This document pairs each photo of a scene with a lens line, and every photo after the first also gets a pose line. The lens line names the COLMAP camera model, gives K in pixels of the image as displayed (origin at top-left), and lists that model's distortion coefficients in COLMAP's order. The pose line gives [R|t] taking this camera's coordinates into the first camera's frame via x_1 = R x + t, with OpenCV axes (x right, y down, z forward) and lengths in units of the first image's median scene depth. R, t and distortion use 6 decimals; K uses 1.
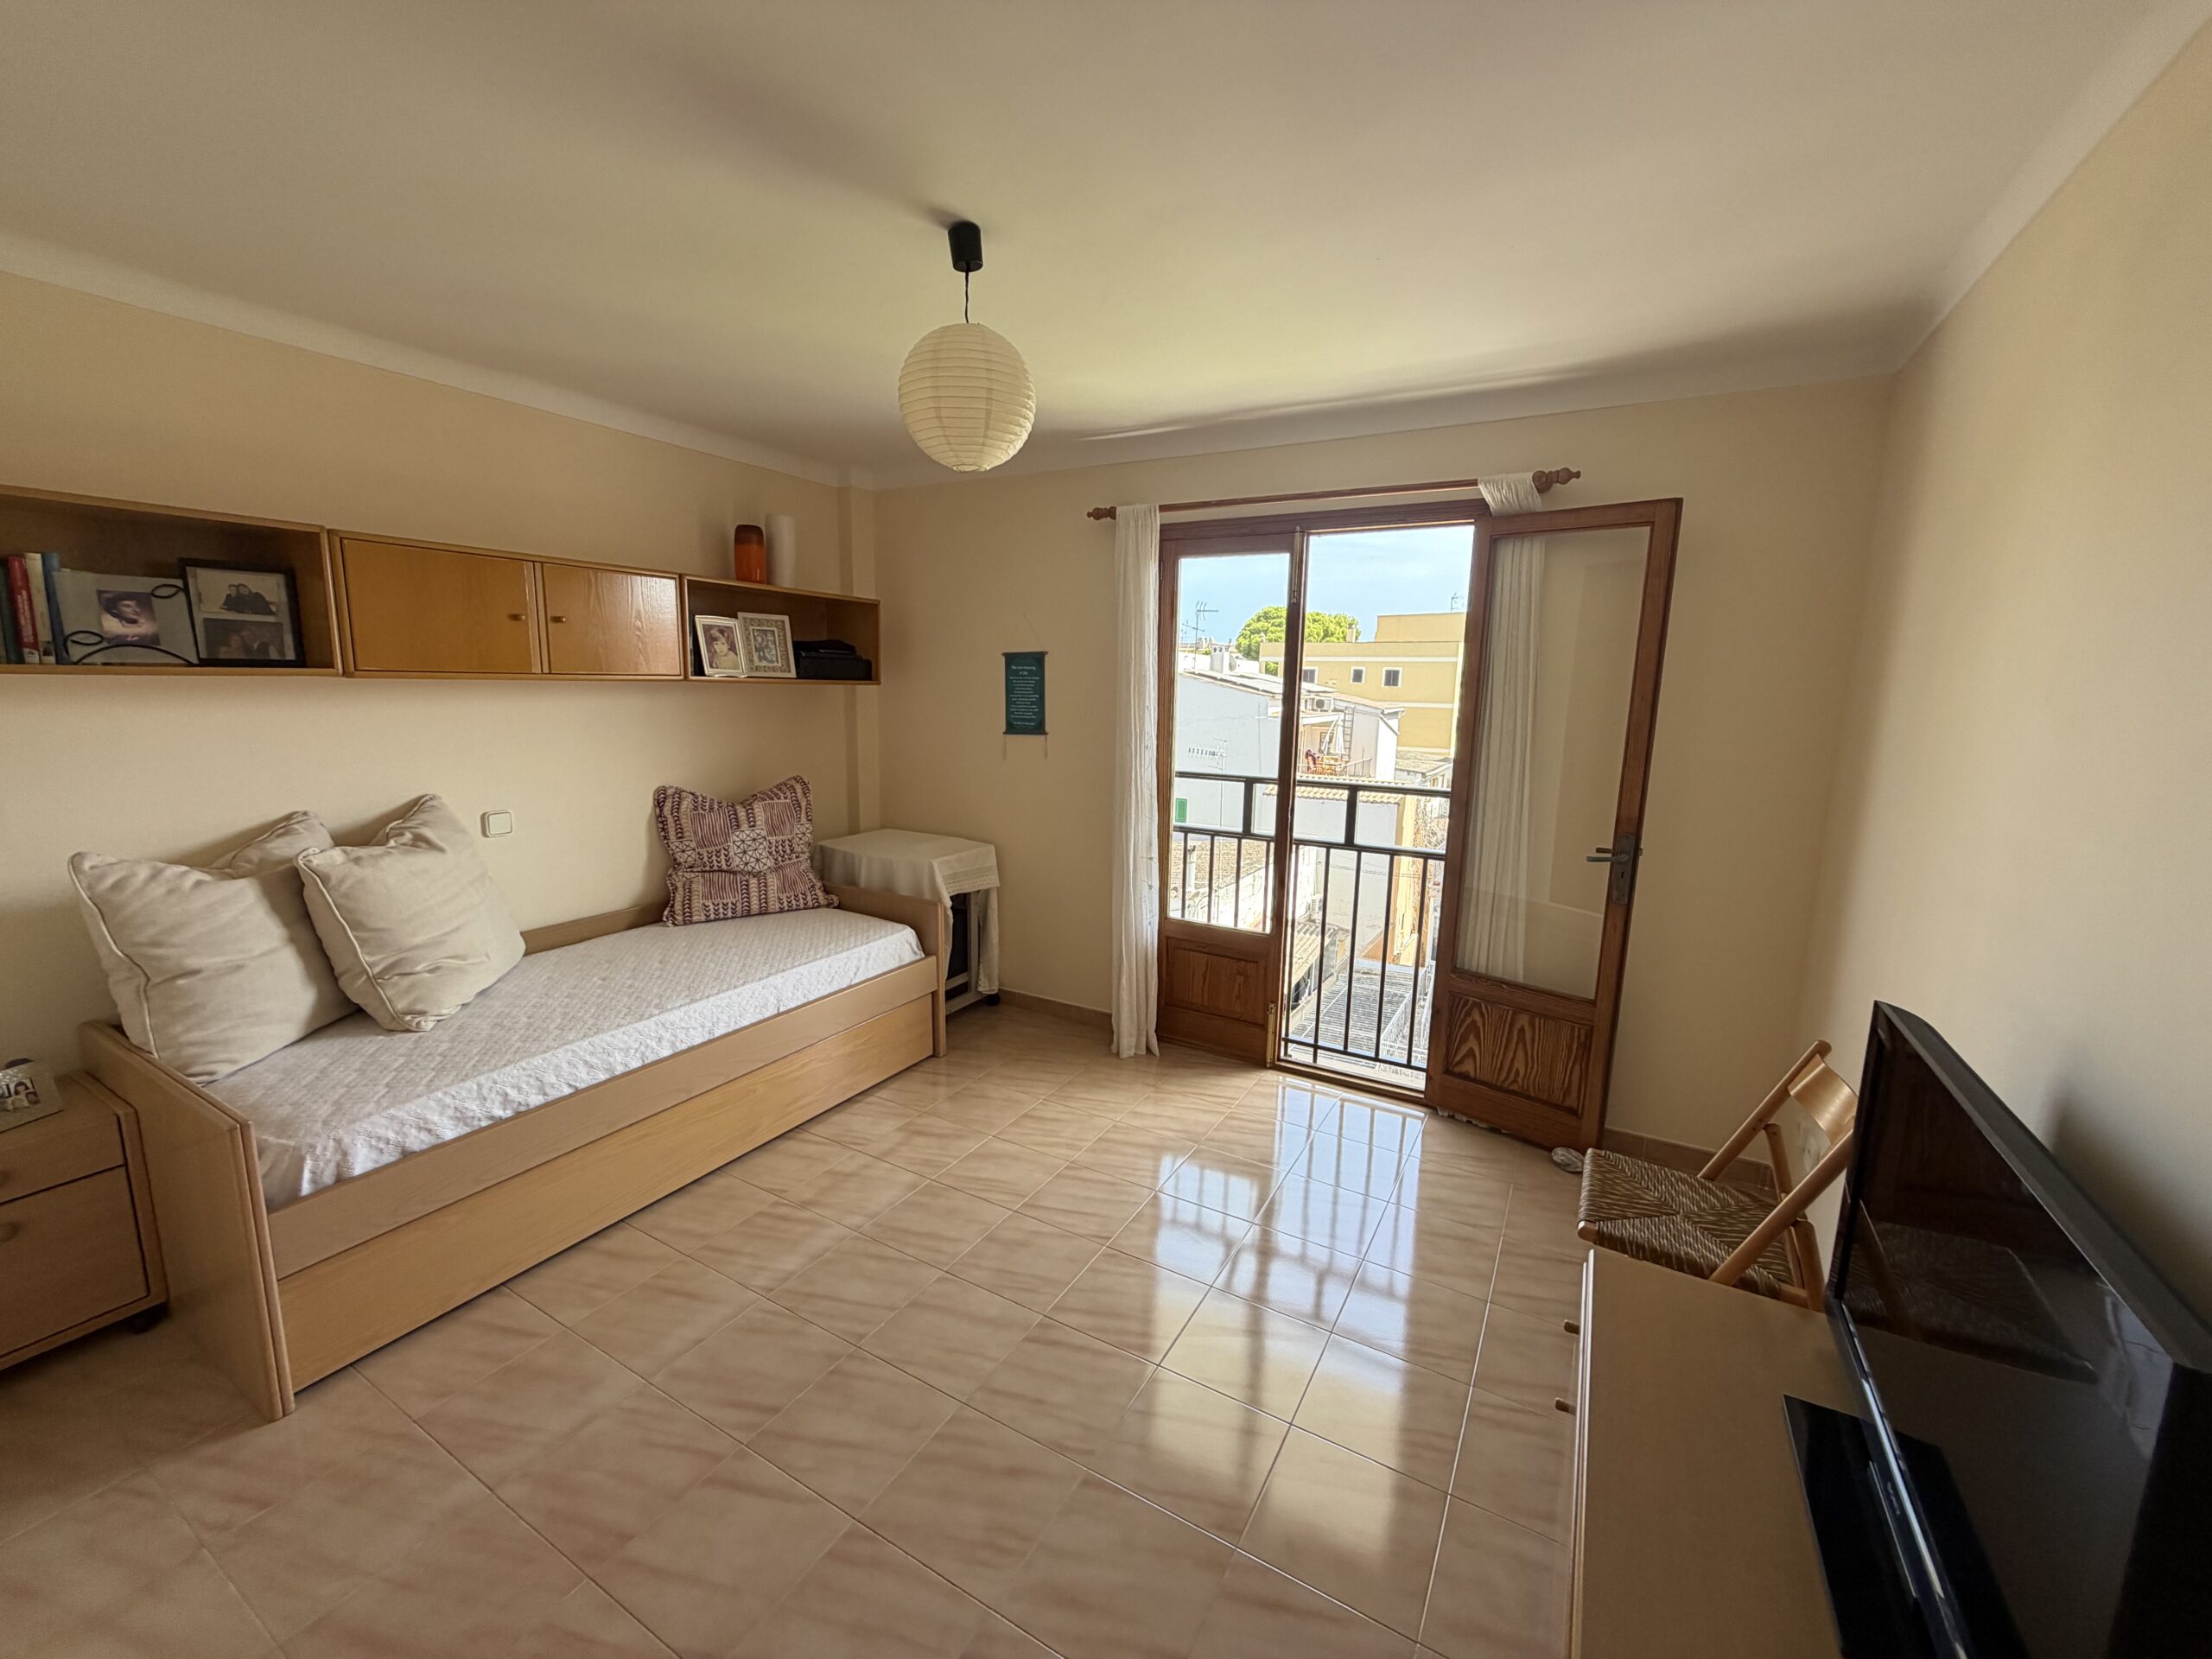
lens RADIAL K [[881.6, 0, 1098.9], [0, 881.6, 826.6], [0, 0, 1]] dist [0.000946, 0.000311]
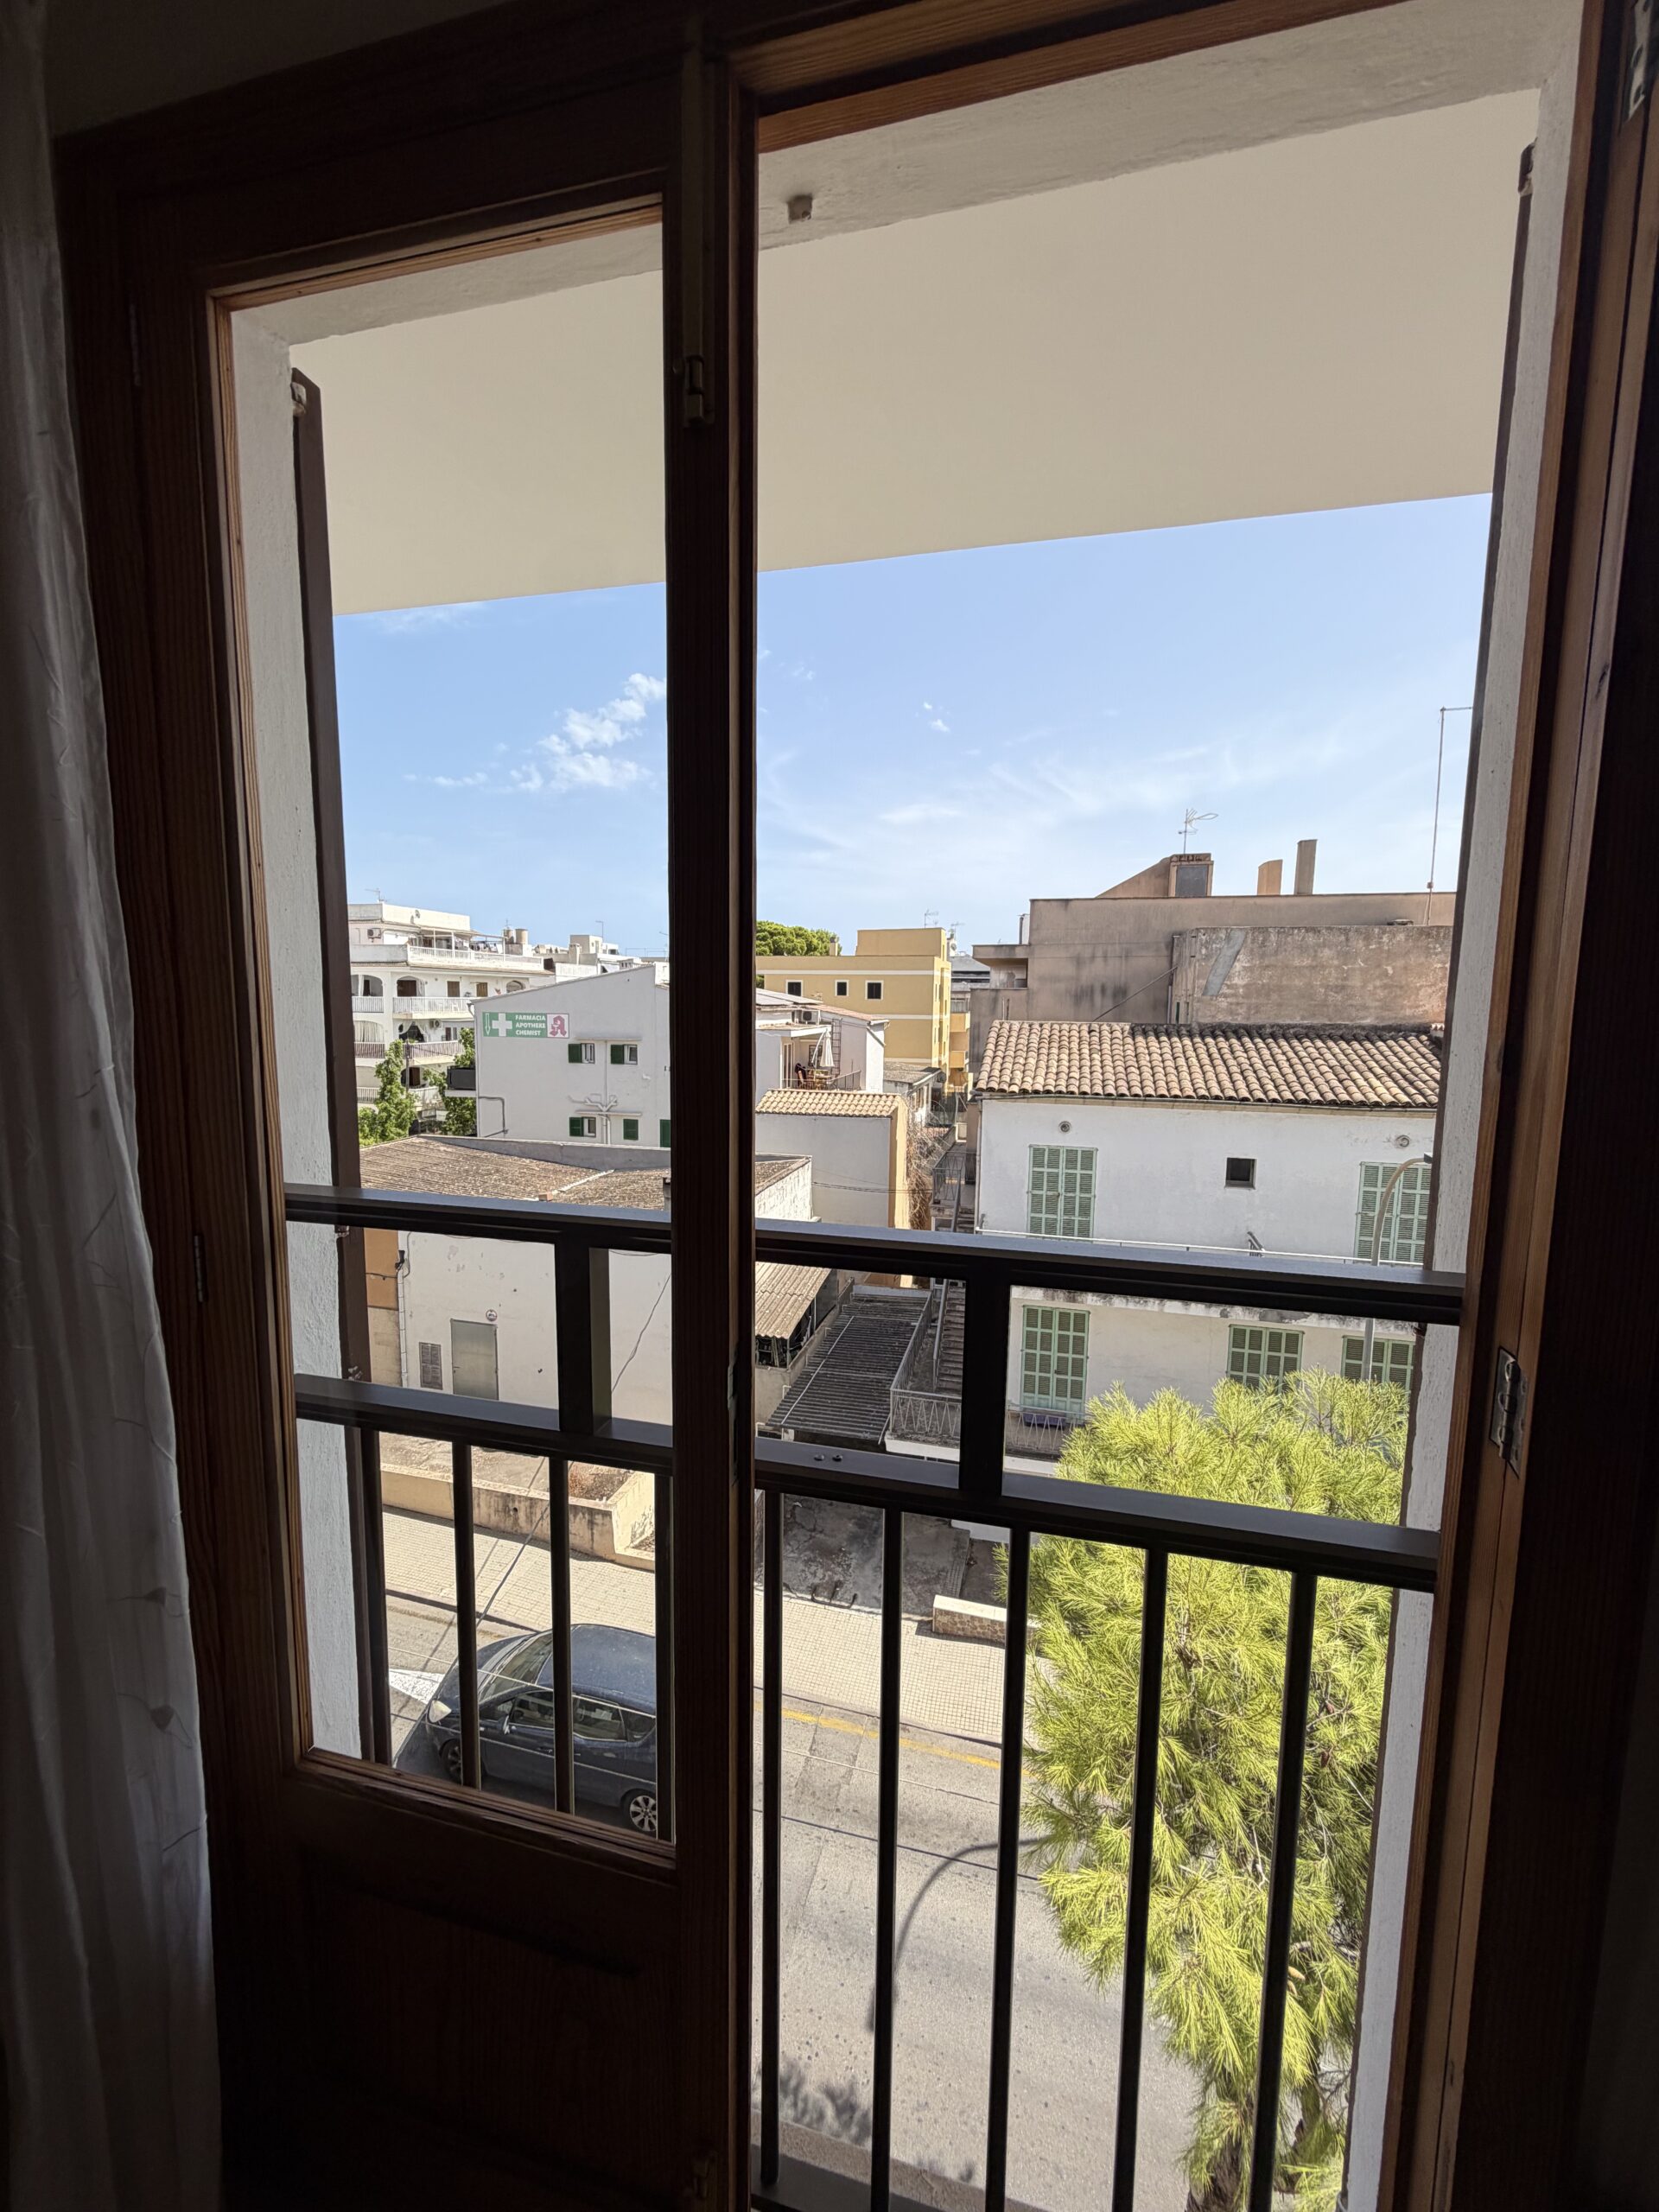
lens RADIAL K [[881.6, 0, 835.2], [0, 881.6, 1093.3], [0, 0, 1]] dist [0.000946, 0.000311]
pose [[0.962140, -0.034529, 0.270360, 0.228668], [0.049226, 0.997645, -0.047768, -0.100074], [-0.268073, 0.059268, 0.961574, 0.957985]]
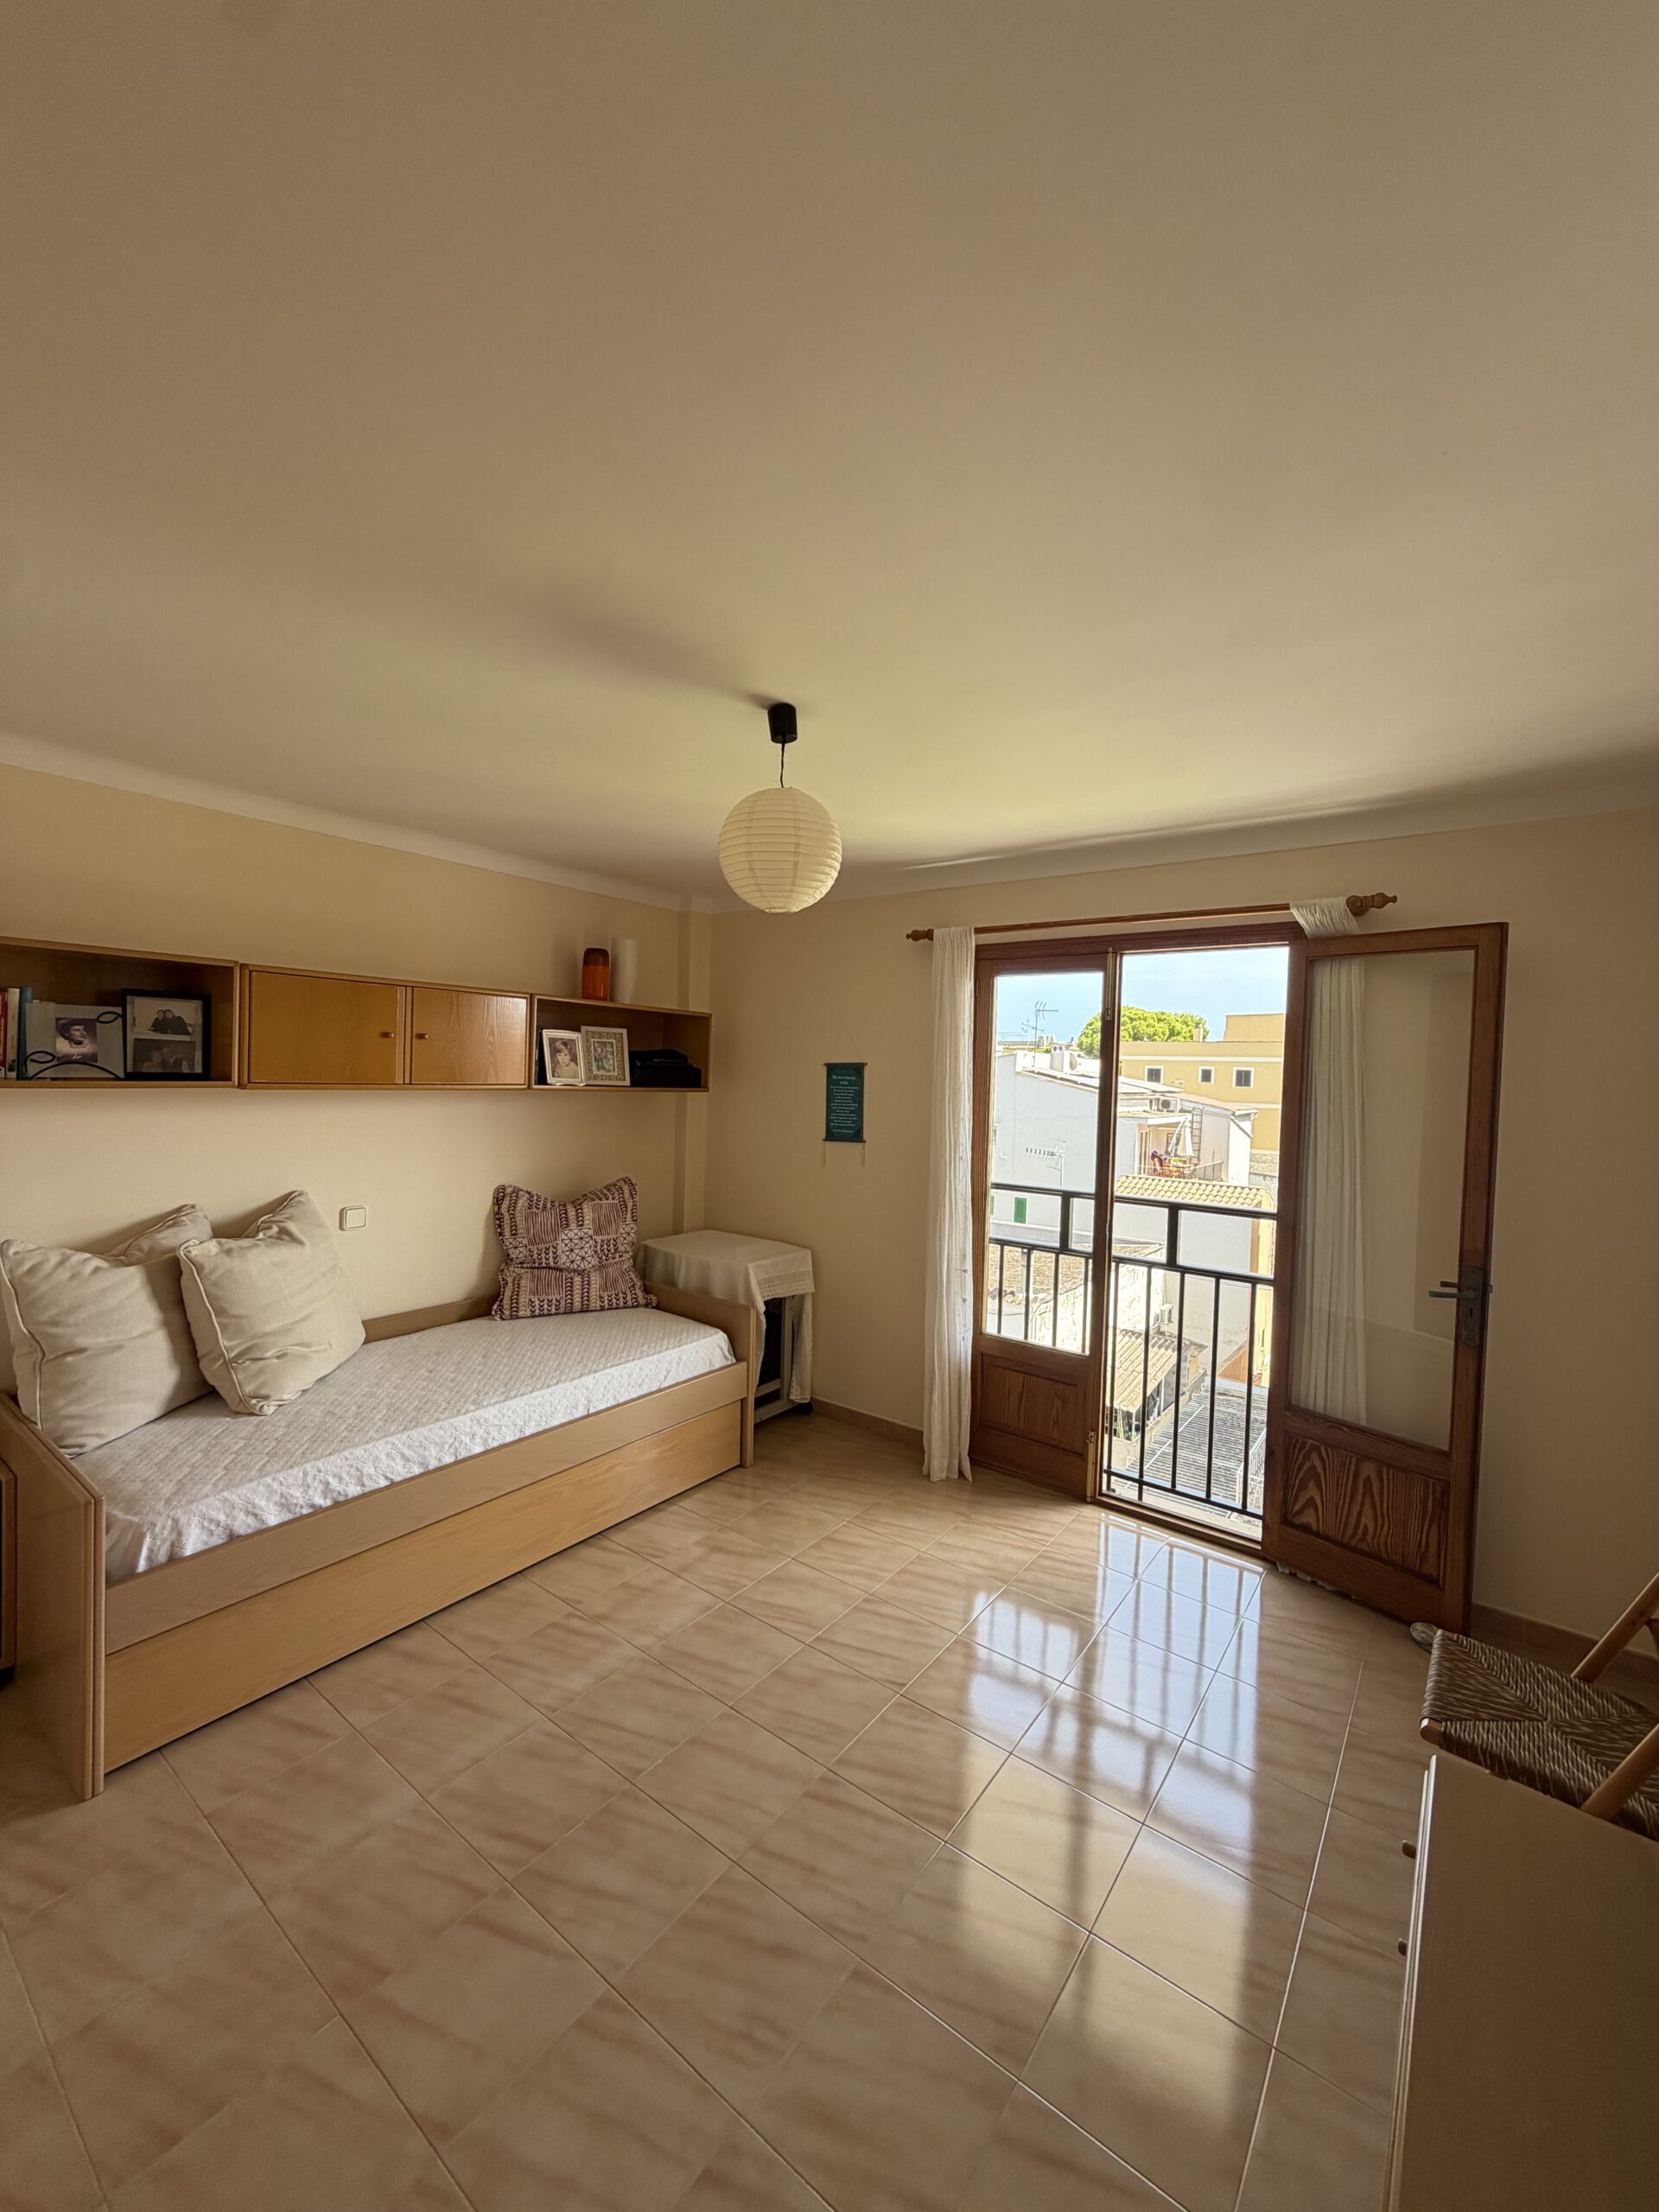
lens RADIAL K [[881.6, 0, 830.0], [0, 881.6, 1096.8], [0, 0, 1]] dist [0.000946, 0.000311]
pose [[0.992338, 0.013817, -0.122774, 0.036162], [-0.030874, 0.989932, -0.138134, -0.020747], [0.119629, 0.140866, 0.982774, -0.022204]]
